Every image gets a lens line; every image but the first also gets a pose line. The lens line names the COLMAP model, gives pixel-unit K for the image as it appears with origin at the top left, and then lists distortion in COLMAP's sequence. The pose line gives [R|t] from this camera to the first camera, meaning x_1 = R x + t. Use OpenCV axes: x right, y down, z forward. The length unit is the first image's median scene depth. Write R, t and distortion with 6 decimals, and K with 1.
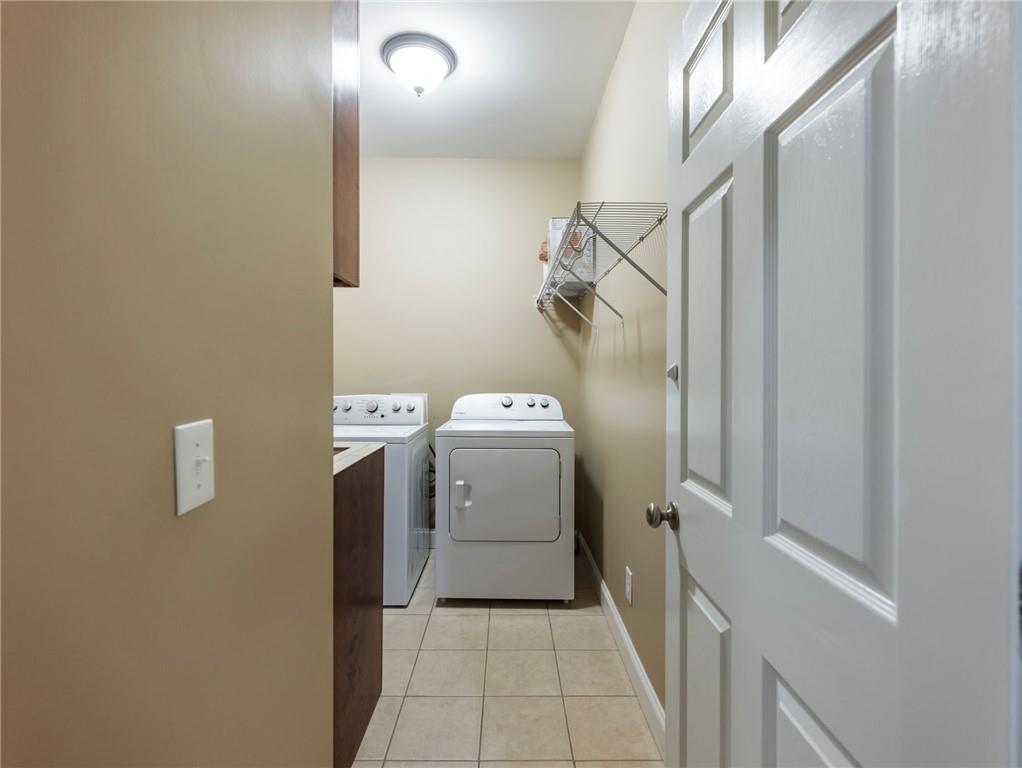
lens RADIAL K [[472.7, 0, 509.8], [0, 472.7, 387.2], [0, 0, 1]] dist [0.012554, -0.008250]
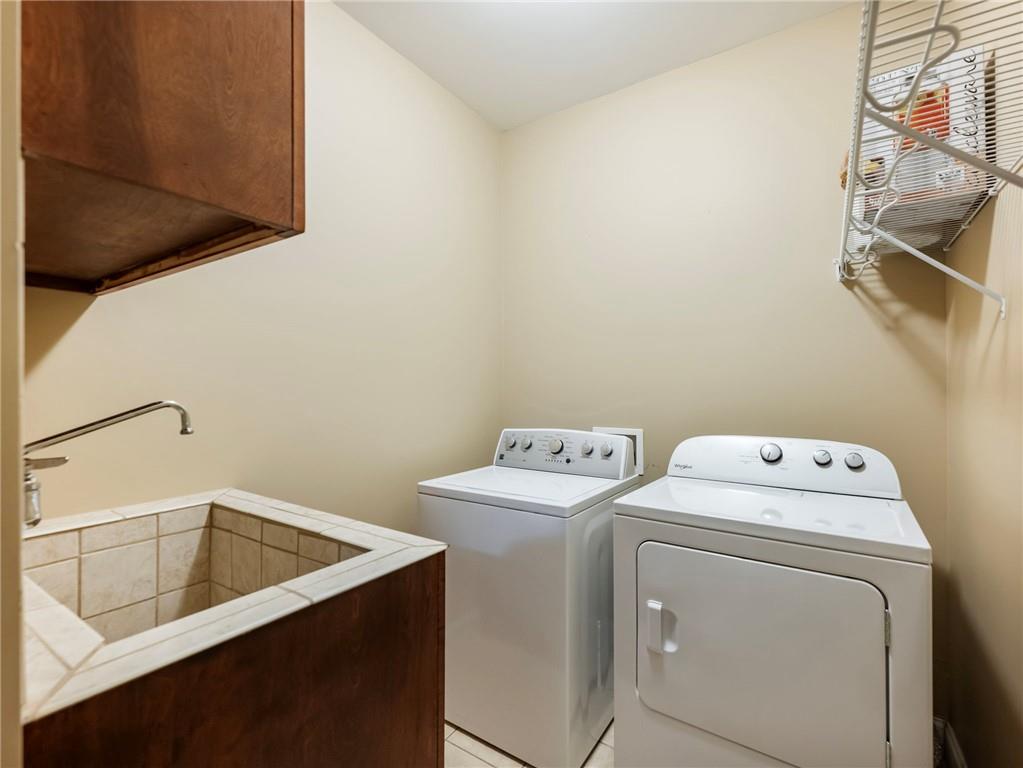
lens RADIAL K [[473.2, 0, 510.3], [0, 473.2, 387.2], [0, 0, 1]] dist [0.012554, -0.008250]
pose [[0.828707, -0.005831, -0.559653, 0.052822], [-0.015377, 0.999331, -0.033180, -0.023010], [0.559472, 0.036102, 0.828063, 0.366455]]
